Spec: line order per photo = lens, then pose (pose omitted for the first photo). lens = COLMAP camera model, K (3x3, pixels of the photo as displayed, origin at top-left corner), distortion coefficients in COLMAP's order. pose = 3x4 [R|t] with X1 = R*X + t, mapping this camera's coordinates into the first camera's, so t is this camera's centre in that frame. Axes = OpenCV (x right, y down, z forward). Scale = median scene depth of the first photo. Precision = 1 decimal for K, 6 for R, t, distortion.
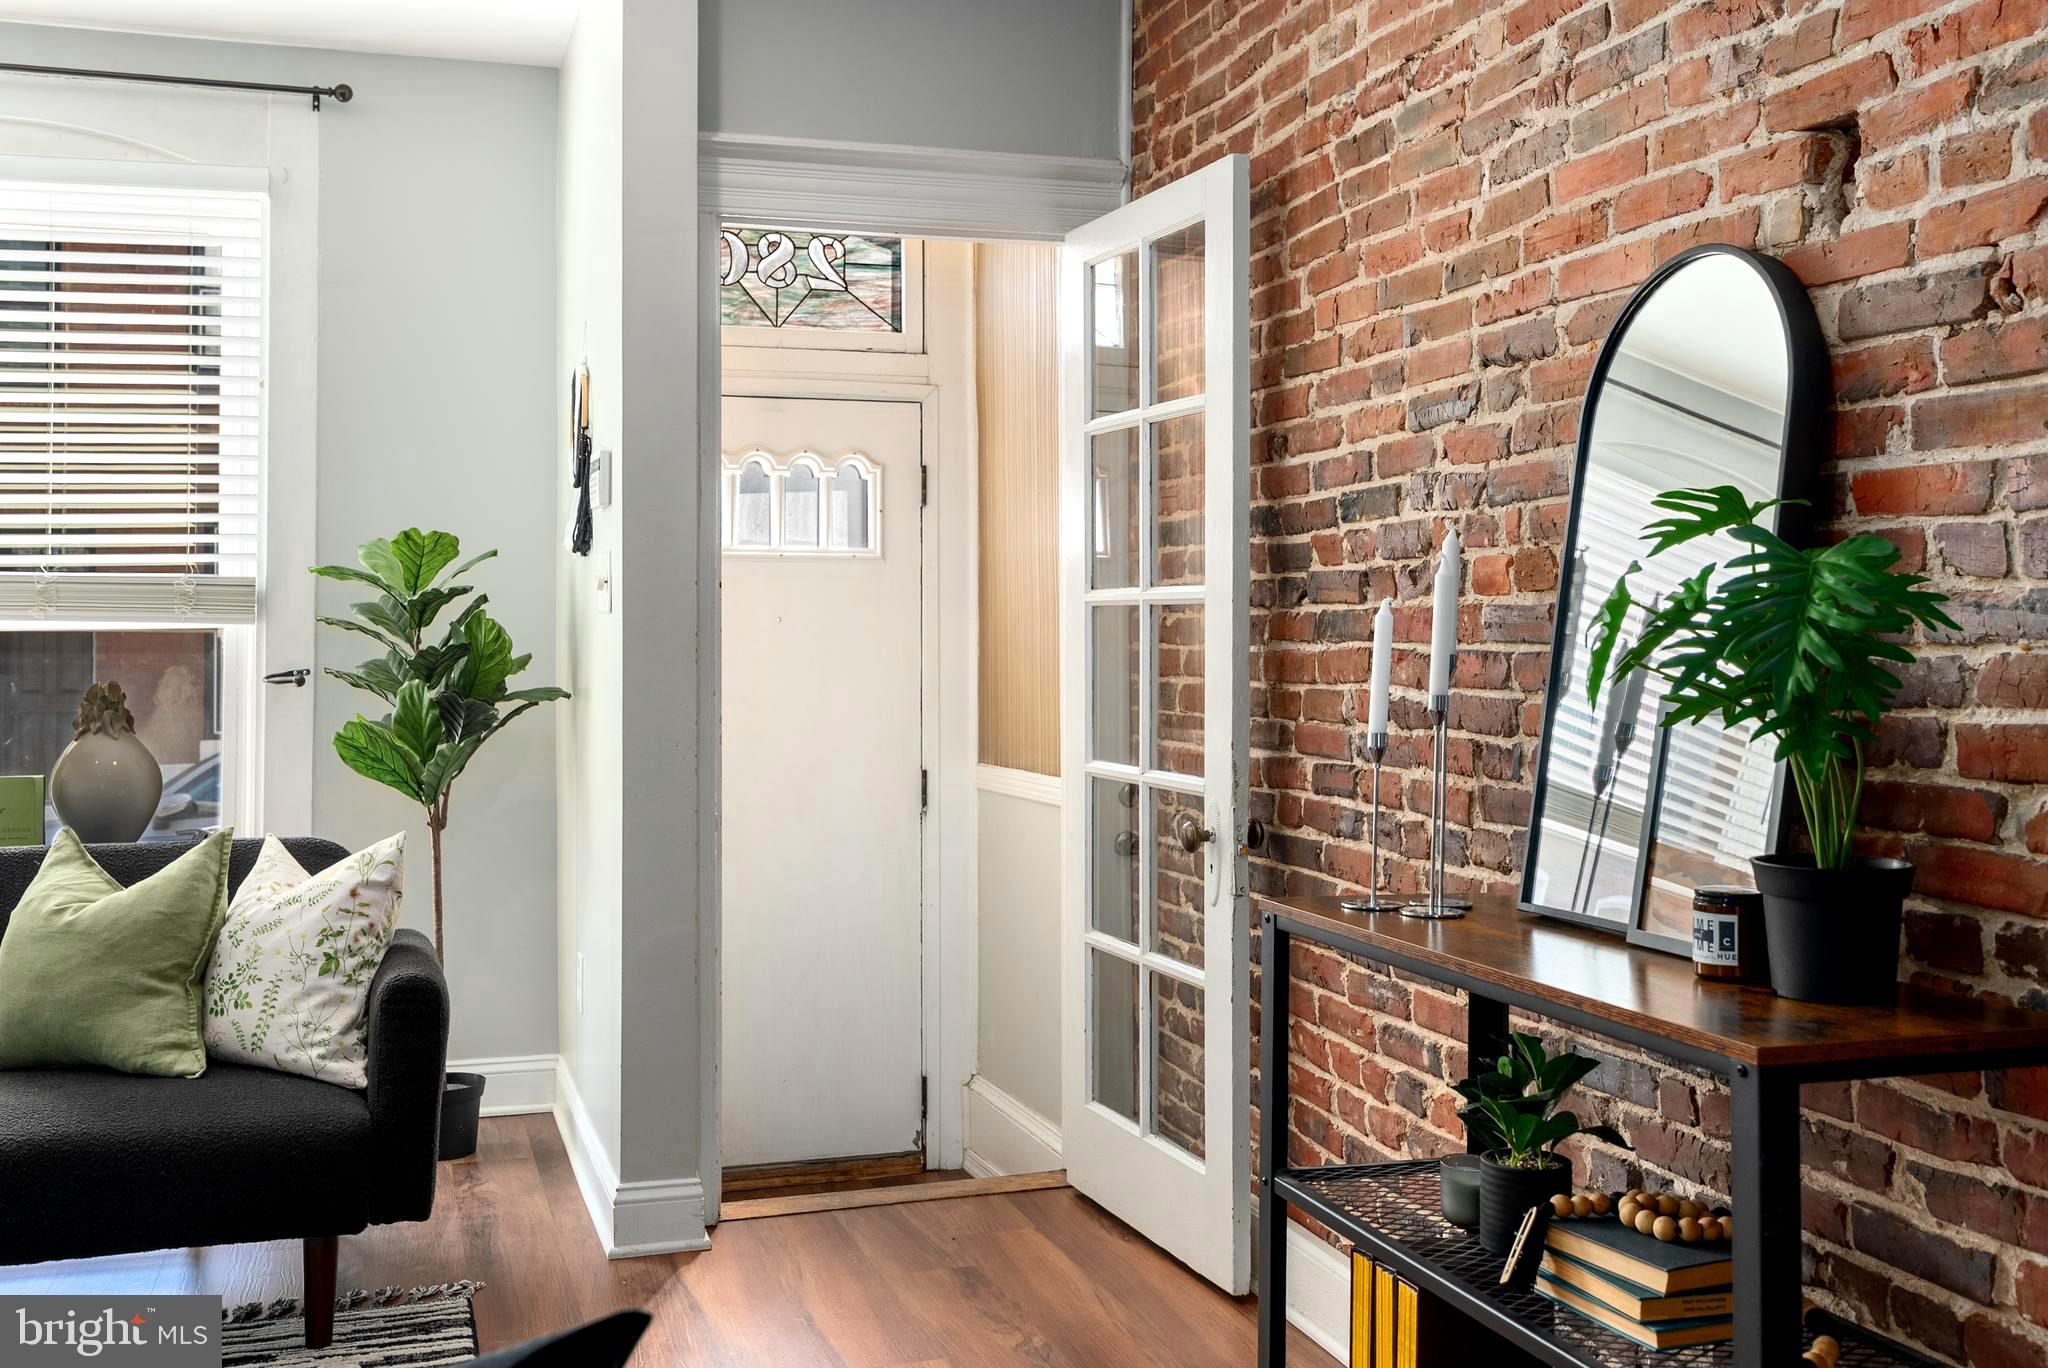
lens RADIAL K [[2105.1, 0, 1023.4], [0, 2105.1, 571.2], [0, 0, 1]] dist [0.000447, 0.012174]
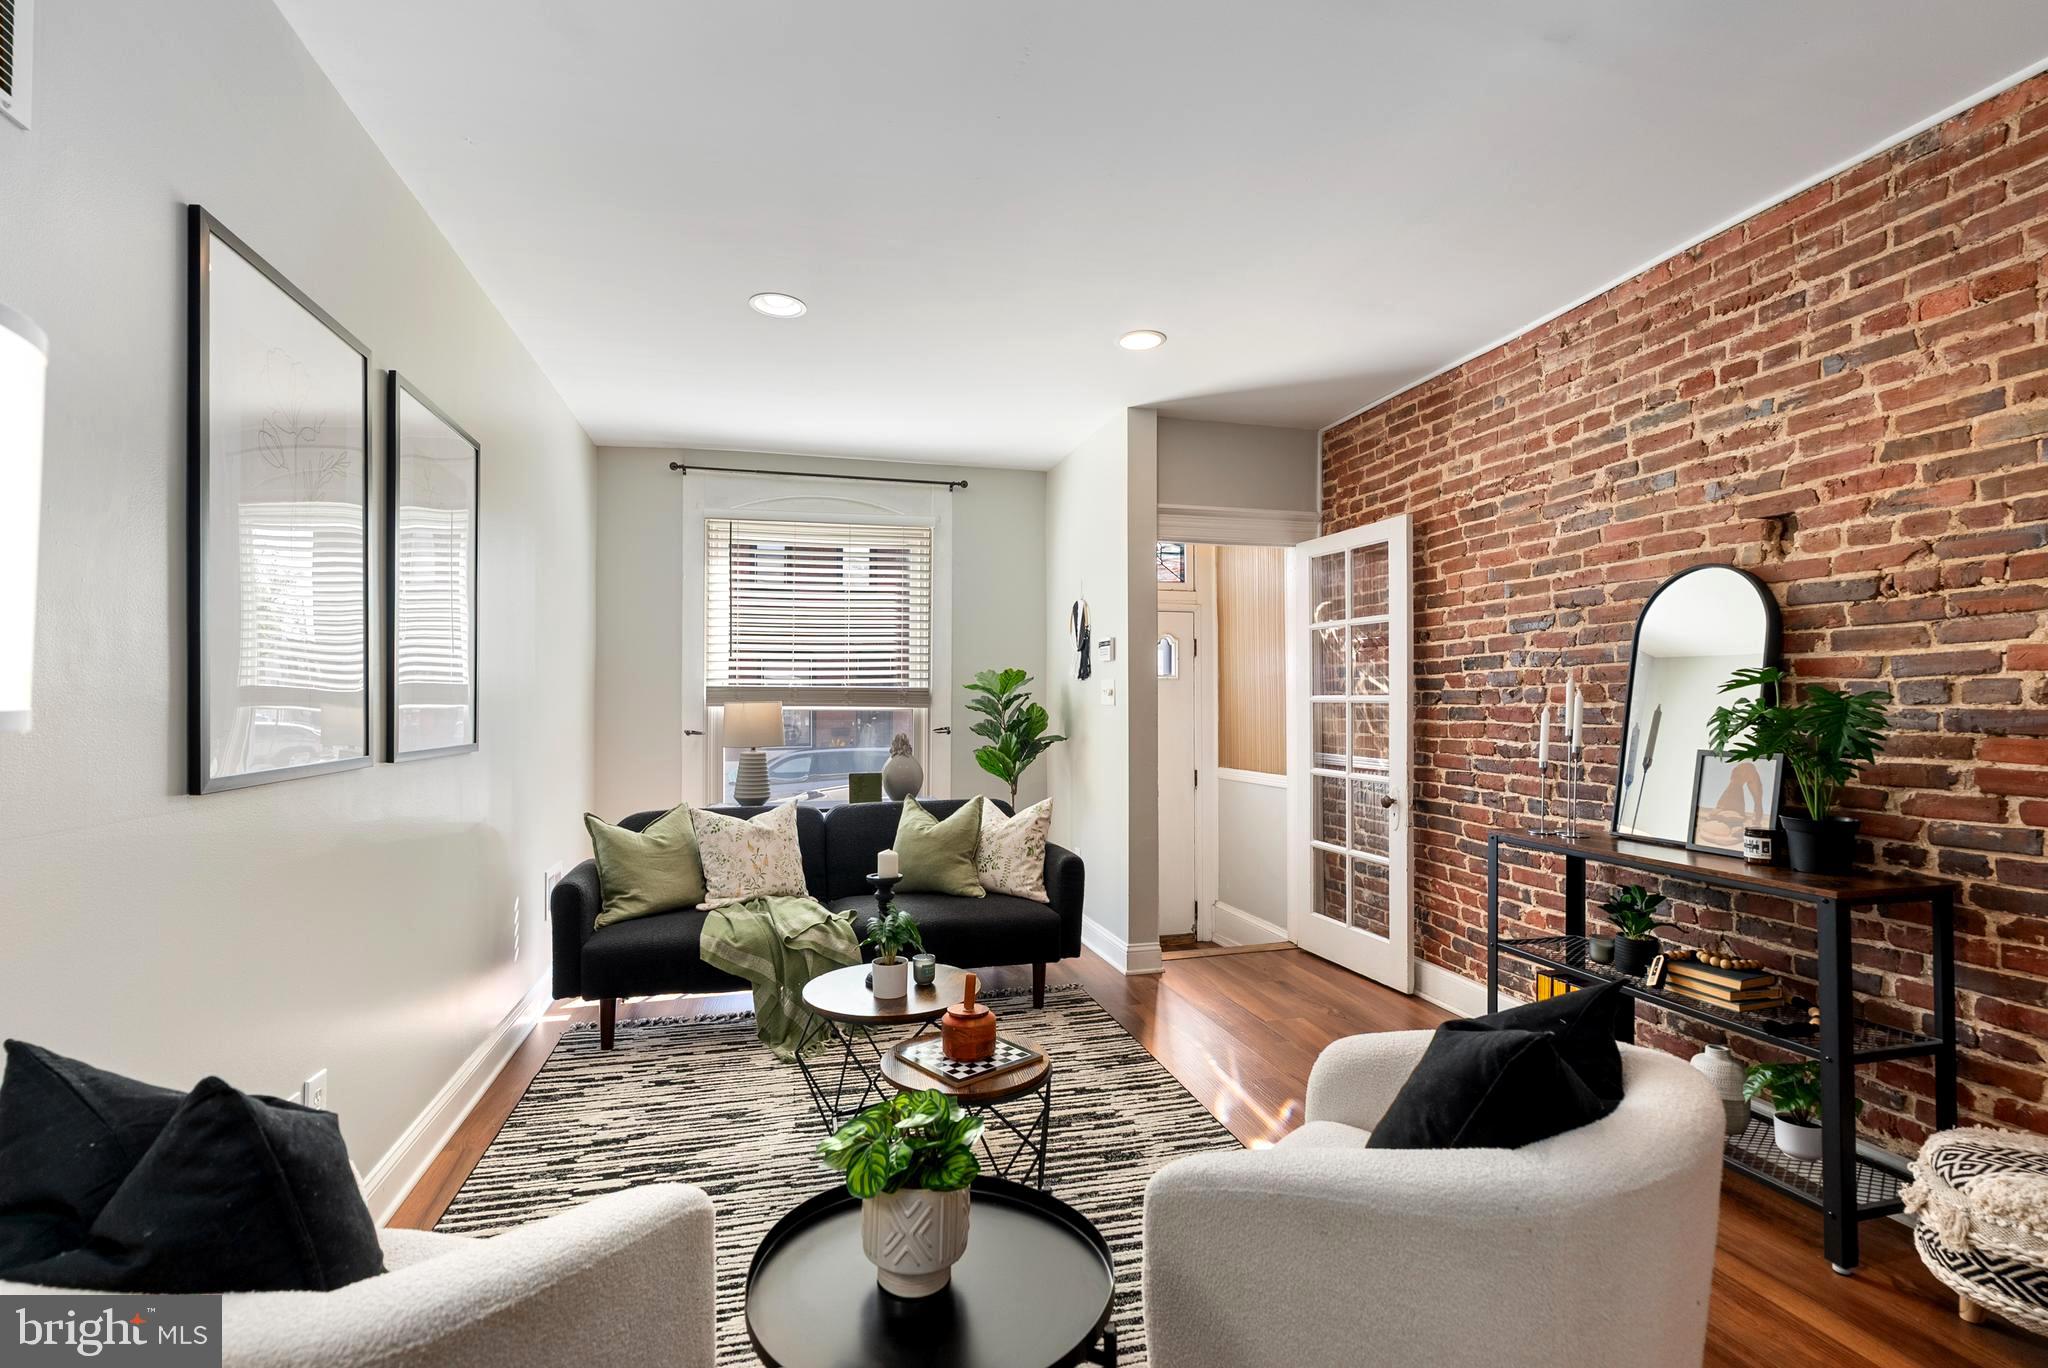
lens RADIAL K [[956.3, 0, 1017.2], [0, 956.3, 672.2], [0, 0, 1]] dist [-0.004332, 0.000694]
pose [[0.998474, -0.000912, -0.055219, -0.325201], [0.000856, 0.999999, -0.001043, -0.022251], [0.055220, 0.000994, 0.998474, -0.117895]]
